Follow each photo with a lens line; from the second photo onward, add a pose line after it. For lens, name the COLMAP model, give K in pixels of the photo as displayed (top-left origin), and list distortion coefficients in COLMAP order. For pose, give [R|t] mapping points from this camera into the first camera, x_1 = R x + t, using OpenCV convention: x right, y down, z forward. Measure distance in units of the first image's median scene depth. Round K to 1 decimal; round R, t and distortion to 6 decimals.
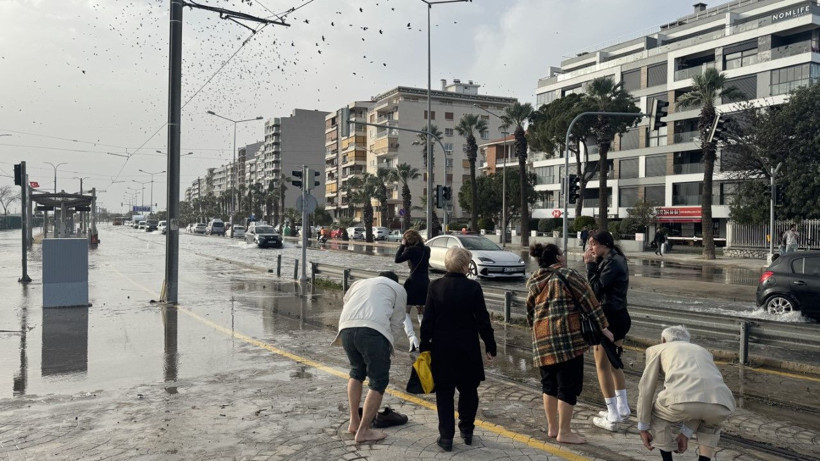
lens RADIAL K [[757.7, 0, 409.5], [0, 757.7, 229.9], [0, 0, 1]] dist [0.022082, 0.000000]
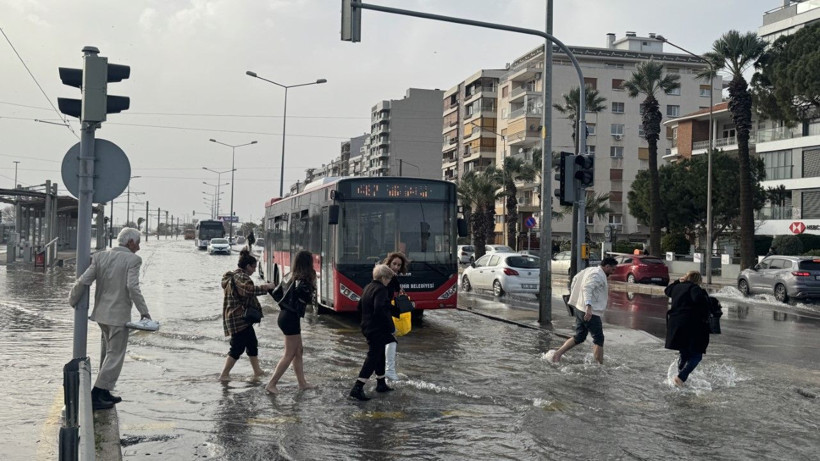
lens RADIAL K [[757.7, 0, 412.0], [0, 757.7, 229.5], [0, 0, 1]] dist [0.022082, 0.000000]
pose [[0.973925, 0.009059, -0.226691, 0.027778], [-0.014442, 0.999651, -0.022102, -0.001931], [0.226412, 0.024800, 0.973716, 0.296637]]
